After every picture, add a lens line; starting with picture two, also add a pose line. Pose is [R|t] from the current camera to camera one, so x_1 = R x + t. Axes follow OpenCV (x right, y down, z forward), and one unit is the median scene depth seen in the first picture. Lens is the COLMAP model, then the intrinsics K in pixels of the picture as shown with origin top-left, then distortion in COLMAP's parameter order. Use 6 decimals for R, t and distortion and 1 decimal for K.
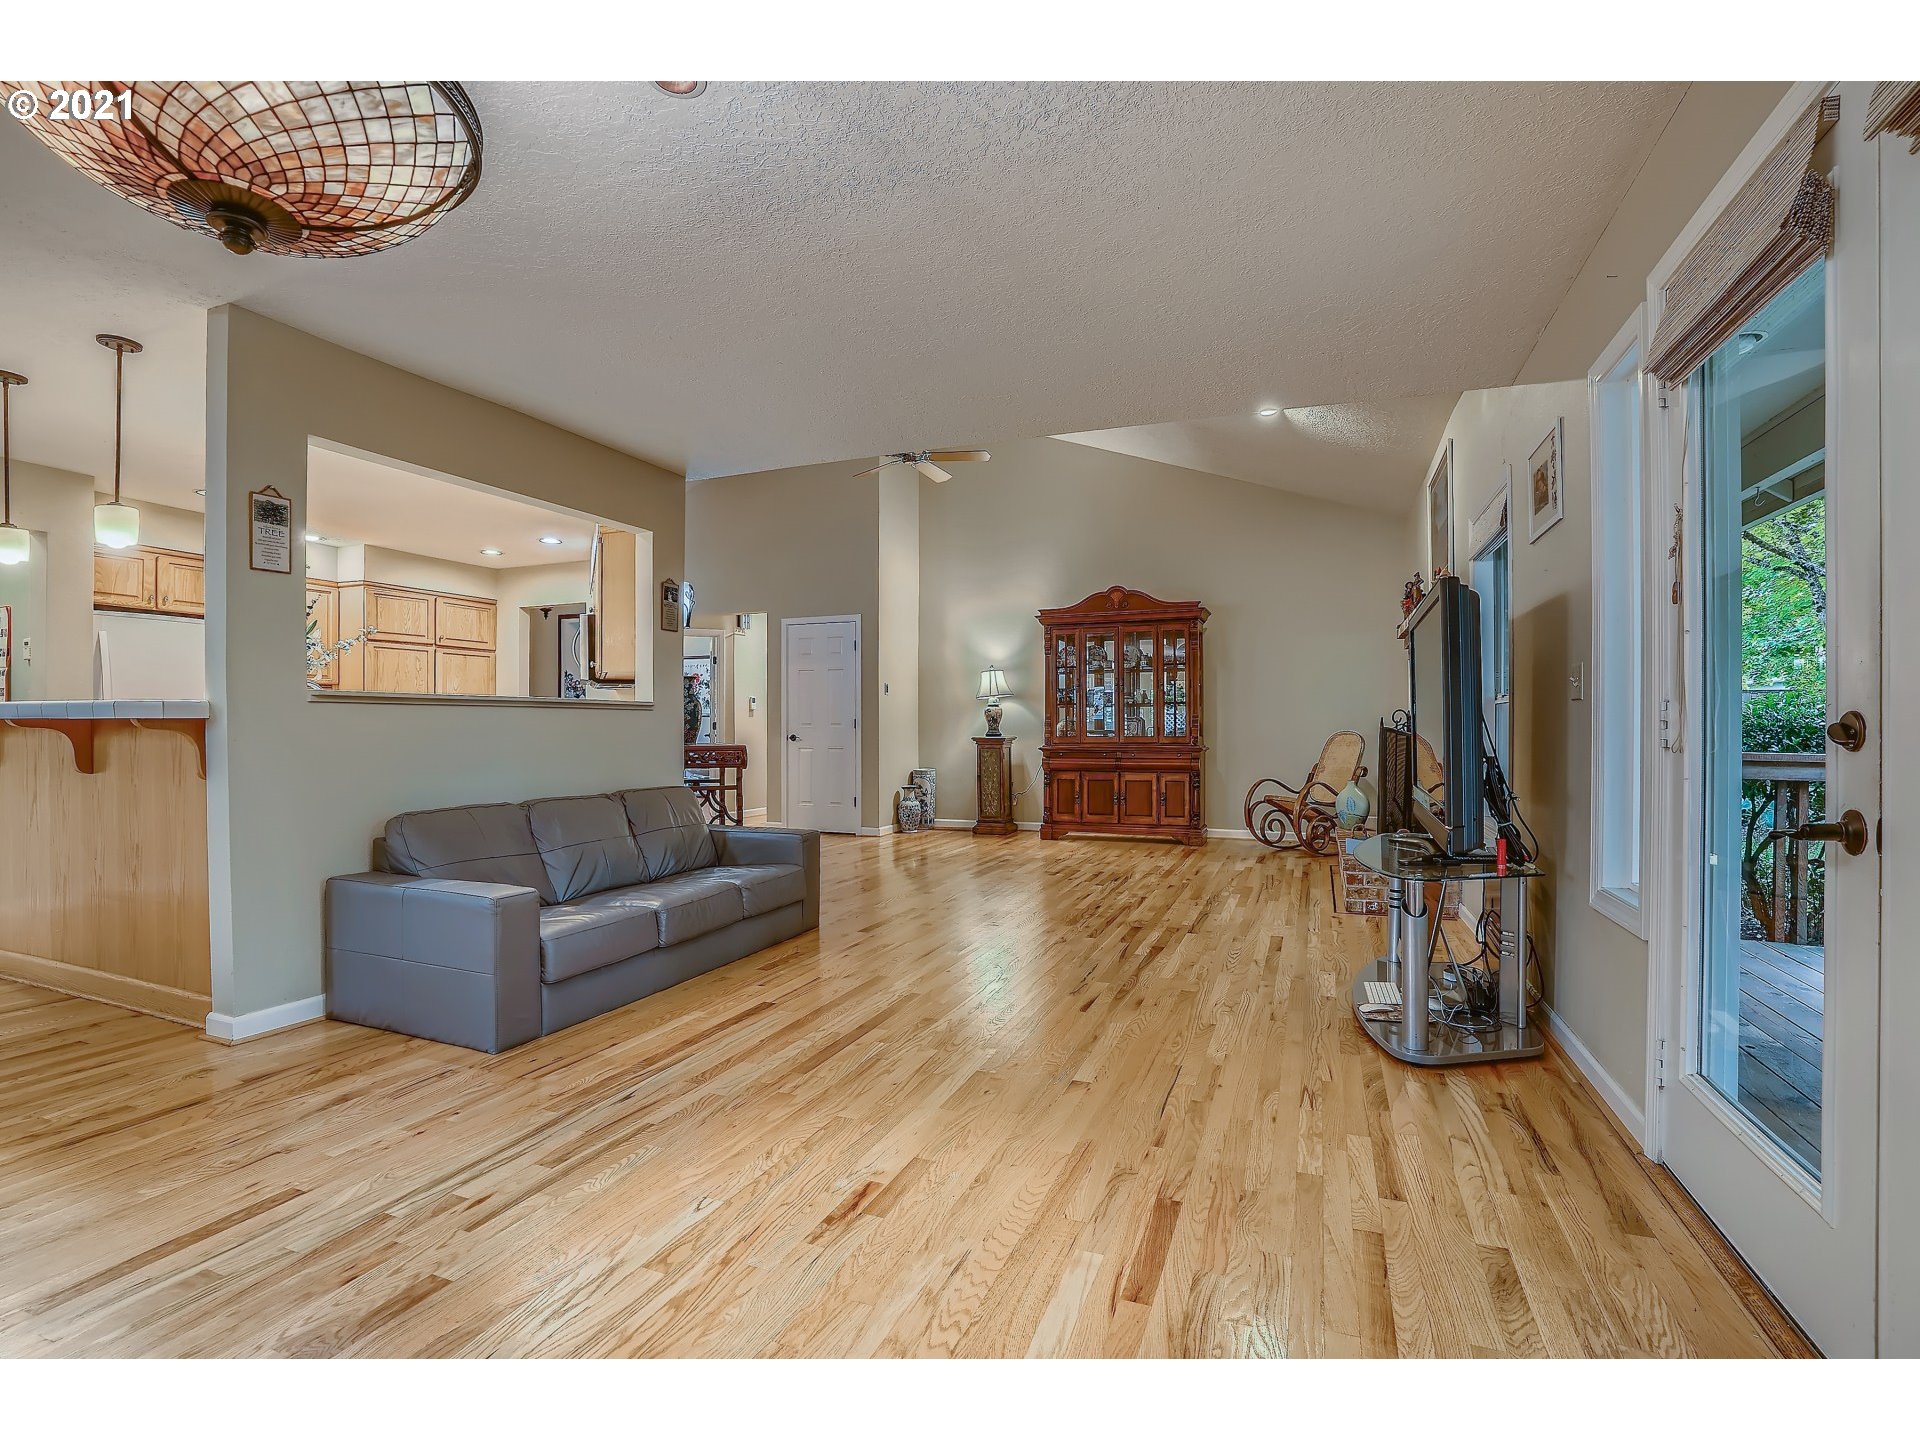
lens RADIAL K [[913.8, 0, 948.8], [0, 913.8, 691.1], [0, 0, 1]] dist [-0.074902, 0.029057]
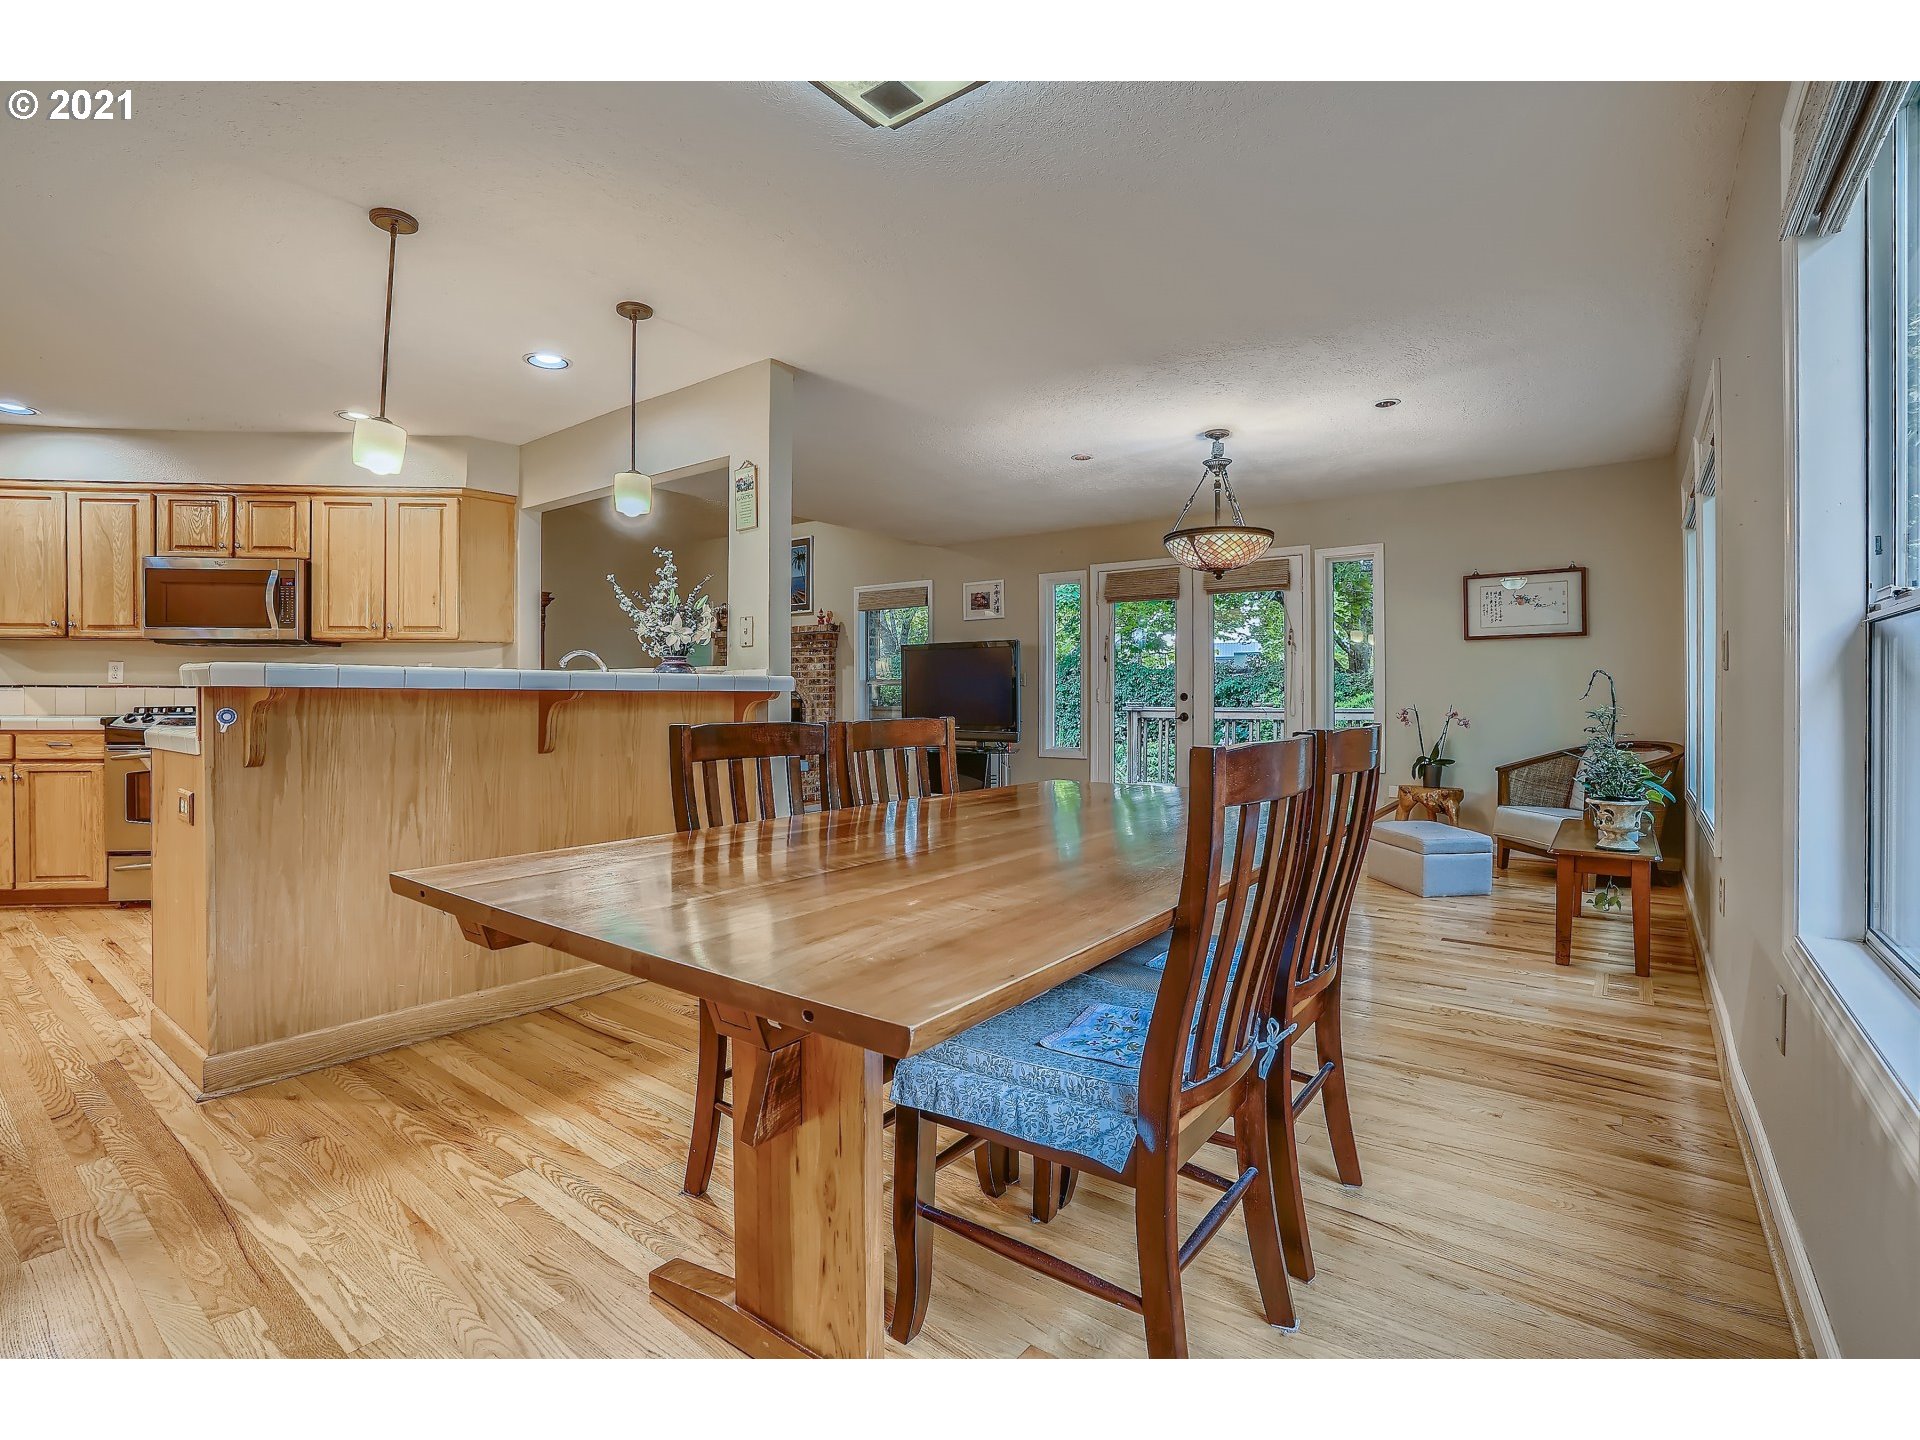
lens RADIAL K [[908.9, 0, 953.3], [0, 908.9, 699.9], [0, 0, 1]] dist [-0.069185, 0.029868]
pose [[0.266161, -0.007763, 0.963897, -2.219154], [-0.037004, 0.999148, 0.018265, 0.010406], [-0.963218, -0.040529, 0.265647, 0.478215]]
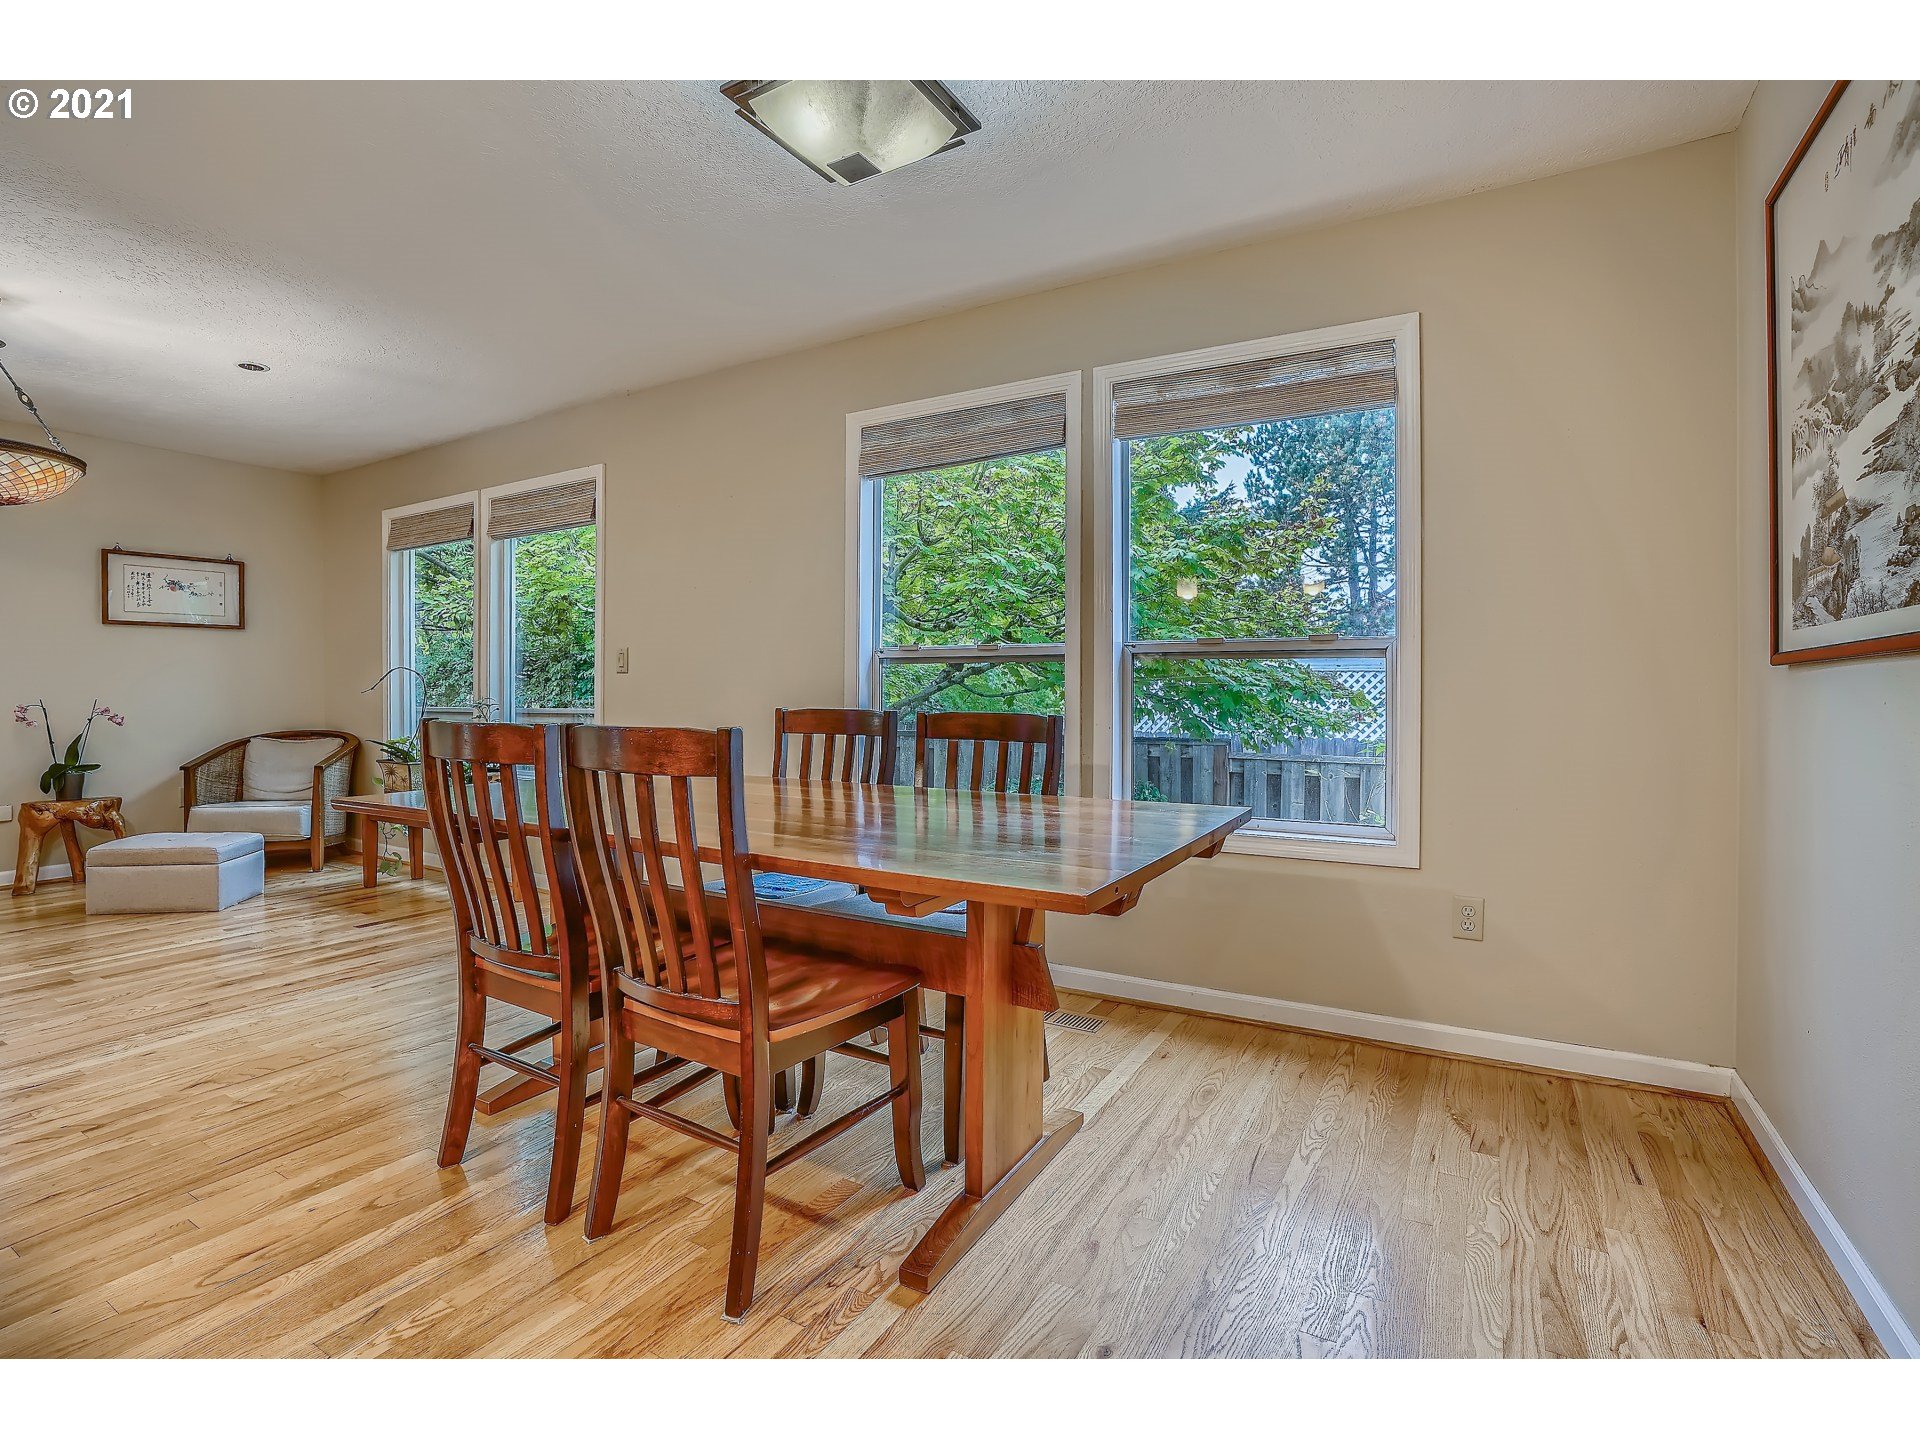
lens RADIAL K [[908.9, 0, 953.3], [0, 908.9, 699.9], [0, 0, 1]] dist [-0.069185, 0.029868]
pose [[-0.988352, -0.010327, 0.151835, -1.818026], [-0.015067, 0.999433, -0.030102, 0.047523], [-0.151438, -0.032039, -0.987947, 1.411898]]
